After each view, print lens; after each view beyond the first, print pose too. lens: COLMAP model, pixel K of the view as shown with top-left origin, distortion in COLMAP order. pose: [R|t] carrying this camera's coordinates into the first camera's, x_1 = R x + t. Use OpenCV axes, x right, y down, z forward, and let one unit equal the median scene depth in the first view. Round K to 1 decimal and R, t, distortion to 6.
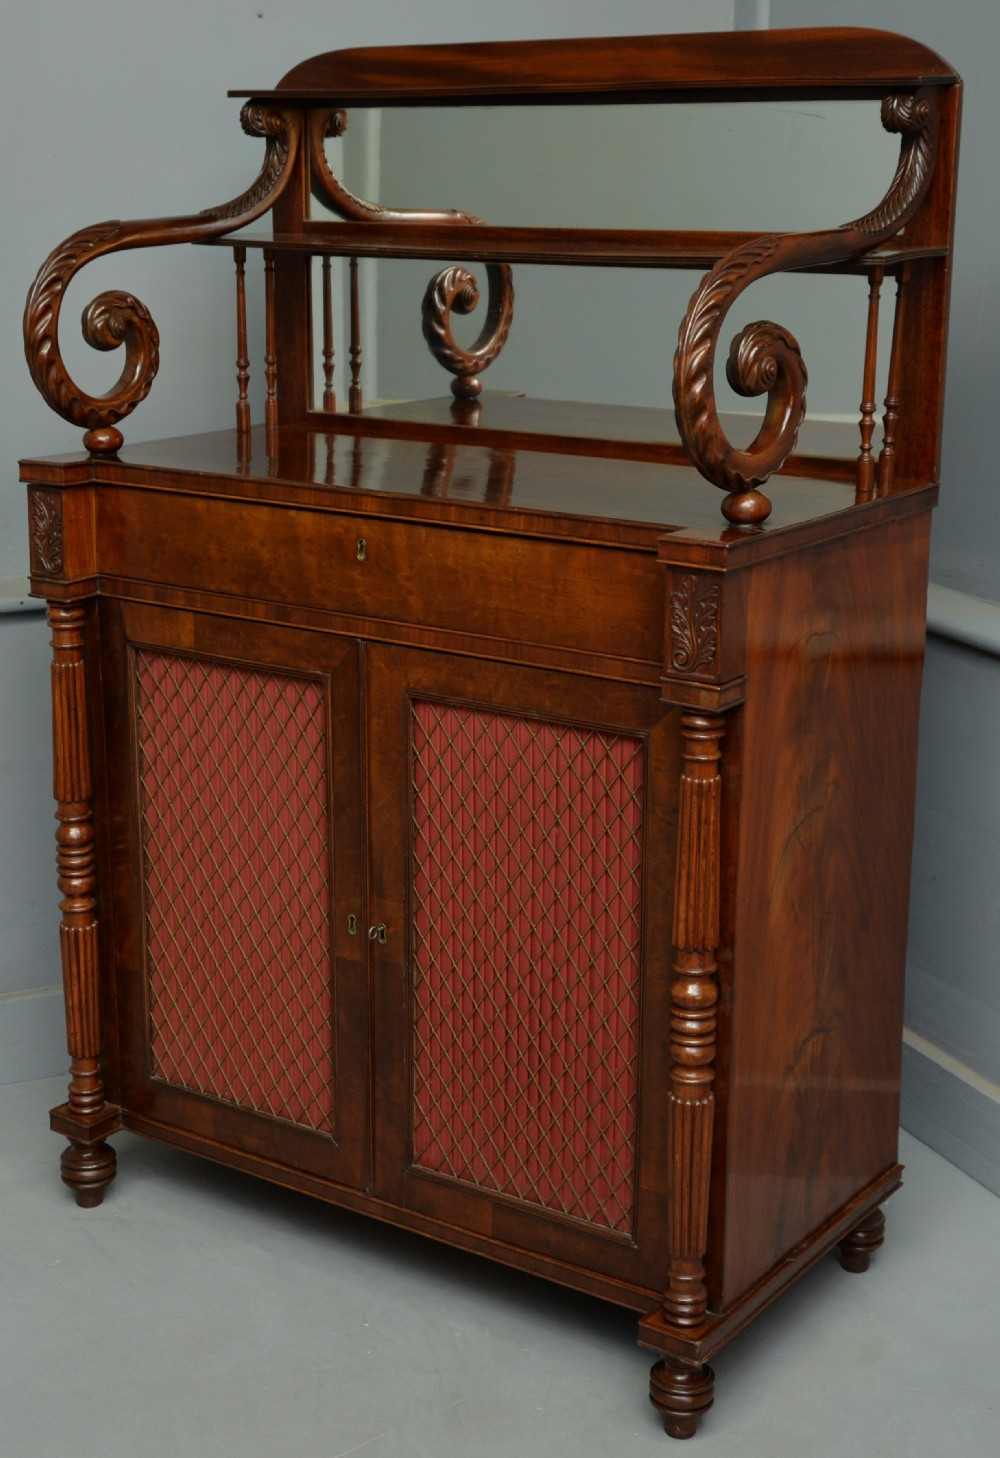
lens RADIAL K [[2187.1, 0, 500.0], [0, 2187.1, 729.0], [0, 0, 1]] dist [0.033734, 0.029289]
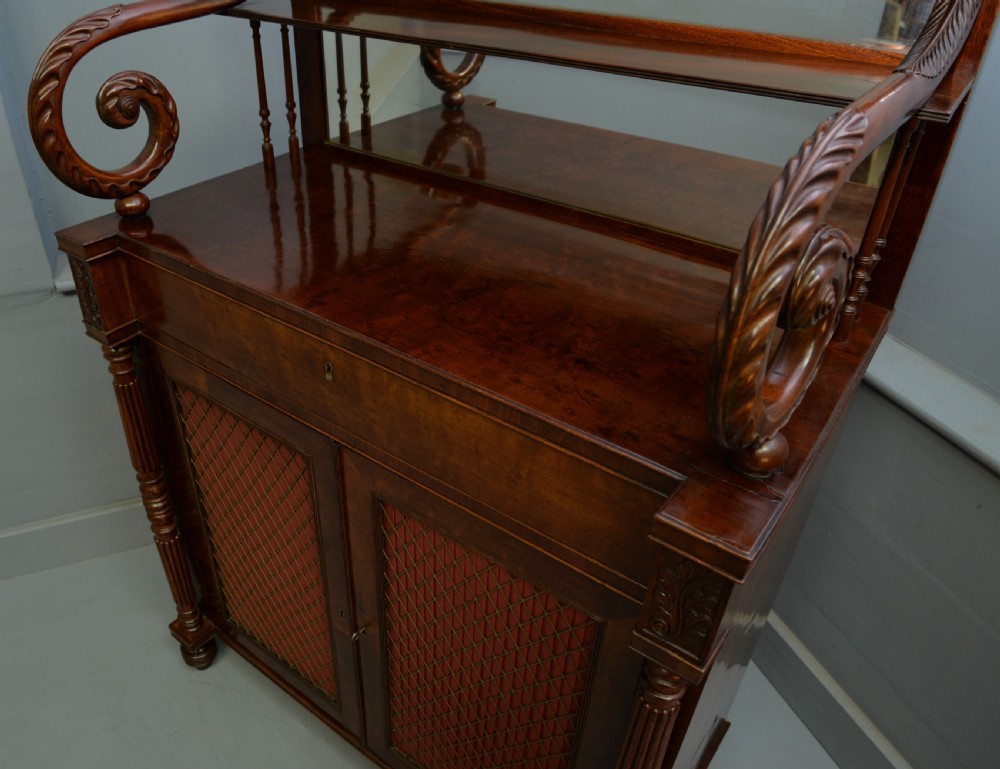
lens RADIAL K [[775.7, 0, 428.7], [0, 775.7, 395.3], [0, 0, 1]] dist [-0.087907, 0.007234]
pose [[0.997691, 0.036115, -0.057516, 0.004218], [-0.014600, 0.941142, 0.337696, -0.182030], [0.066327, -0.336076, 0.939496, 0.616048]]
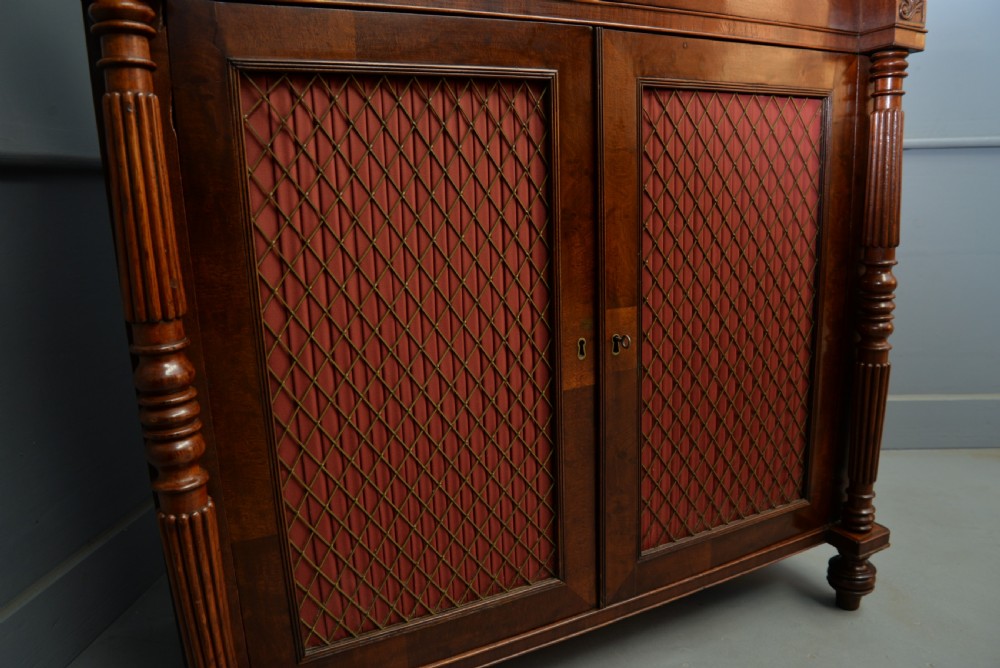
lens RADIAL K [[676.4, 0, 500.0], [0, 676.4, 334.0], [0, 0, 1]] dist [-0.092767, 0.032552]
pose [[0.497817, -0.200868, 0.843701, -0.330148], [0.265589, 0.961381, 0.072178, 0.051606], [-0.825616, 0.188146, 0.531940, 0.857460]]
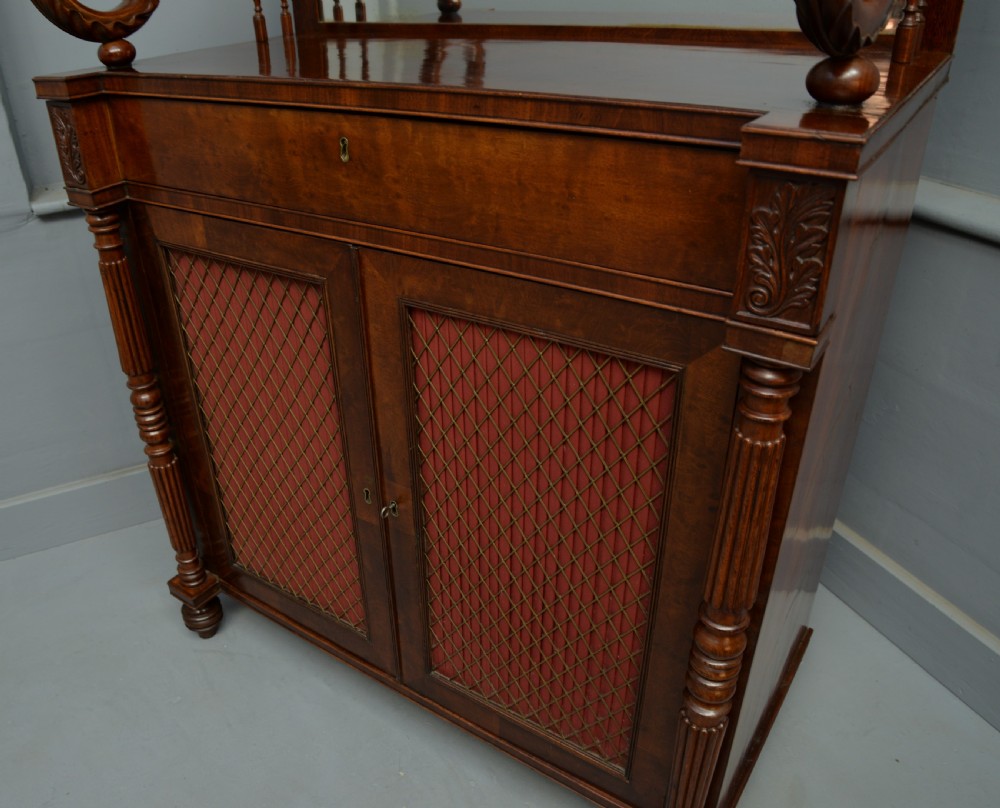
lens RADIAL K [[816.2, 0, 435.7], [0, 816.2, 414.5], [0, 0, 1]] dist [-0.085928, 0.010371]
pose [[0.998451, -0.031753, -0.045686, -0.012300], [0.042720, 0.963602, 0.263906, -0.058575], [0.035643, -0.265449, 0.963466, 0.603449]]
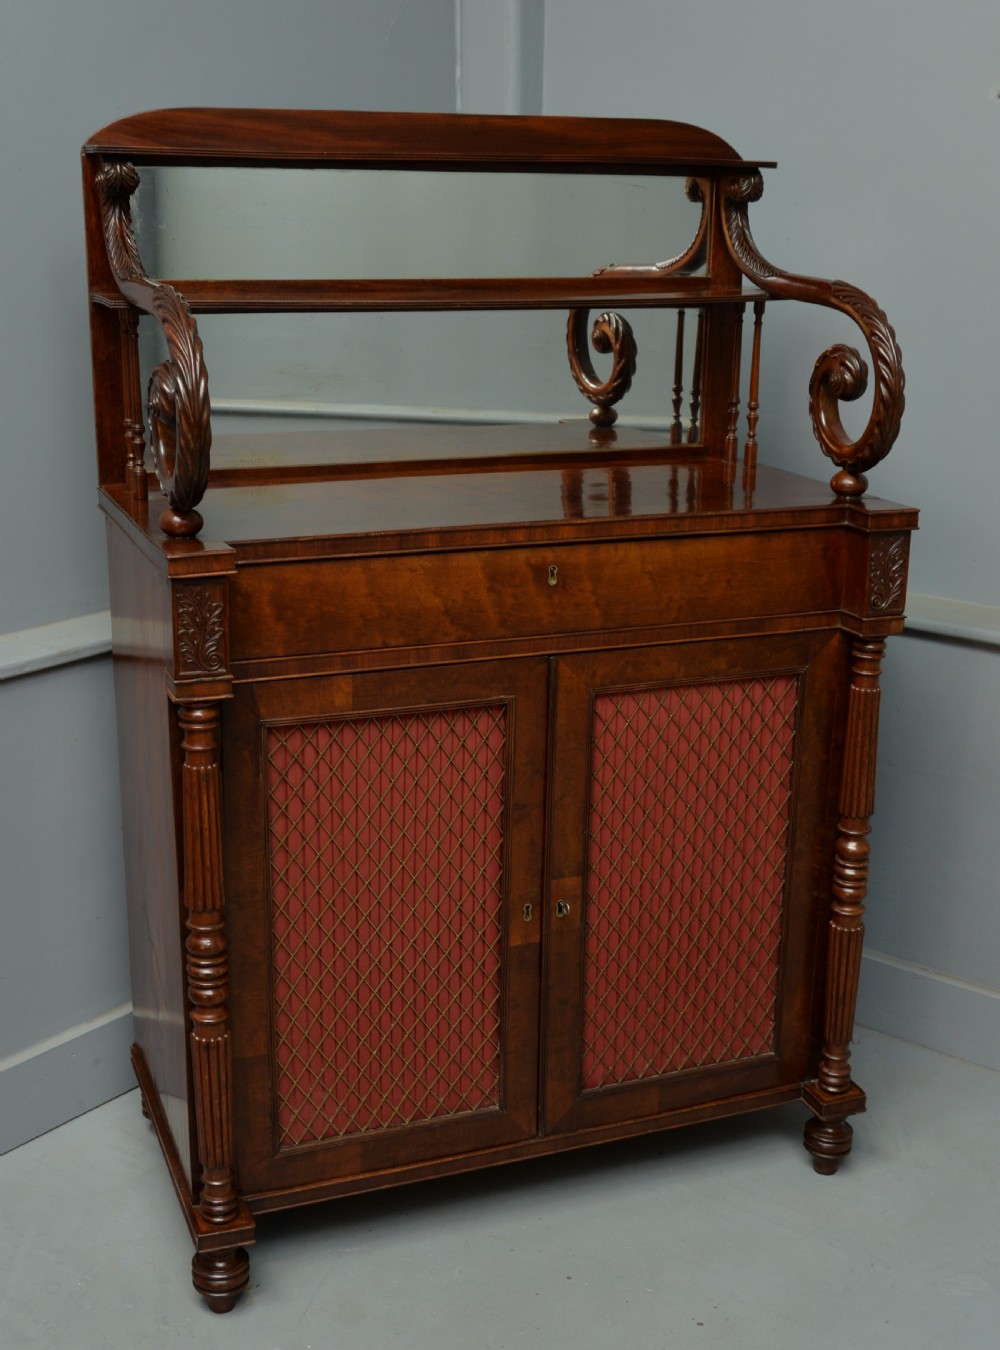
lens RADIAL K [[1594.2, 0, 519.4], [0, 1594.2, 673.1], [0, 0, 1]] dist [-0.008527, 0.000080]
pose [[0.551821, -0.227710, 0.802273, -0.682708], [0.203516, 0.969686, 0.135245, -0.136784], [-0.808749, 0.088644, 0.581435, 0.513611]]
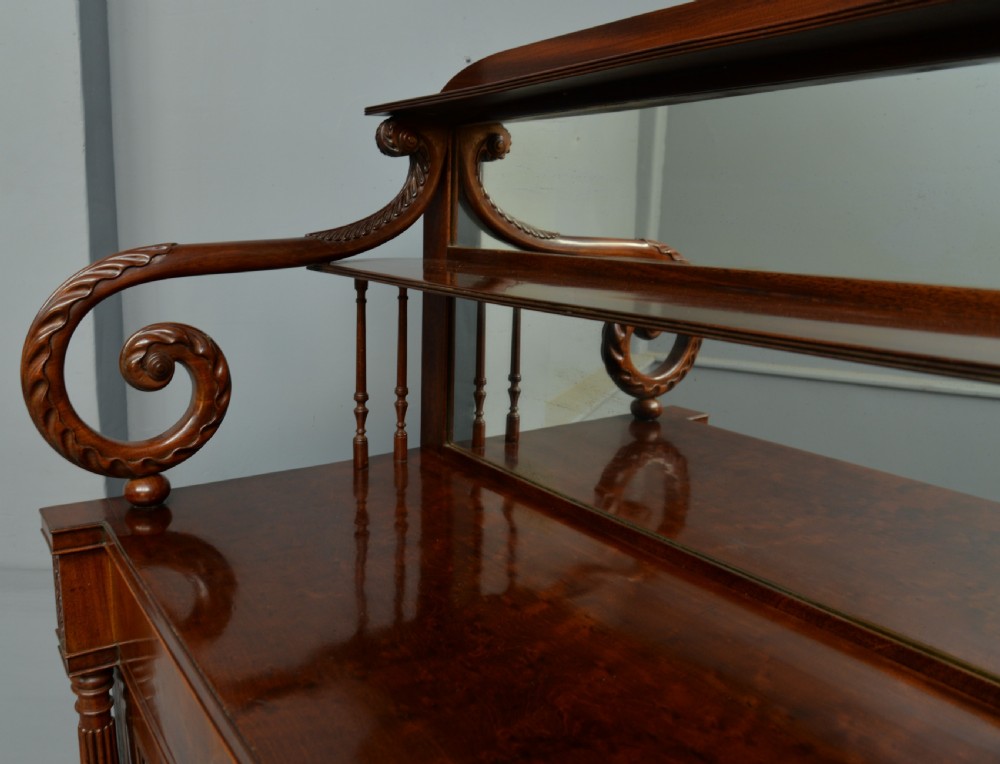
lens RADIAL K [[821.6, 0, 387.4], [0, 821.6, 360.8], [0, 0, 1]] dist [-0.094799, 0.013246]
pose [[0.907947, 0.082204, -0.410945, 0.037081], [-0.114645, 0.991889, -0.054882, -0.182481], [0.403100, 0.096943, 0.910007, 0.764907]]
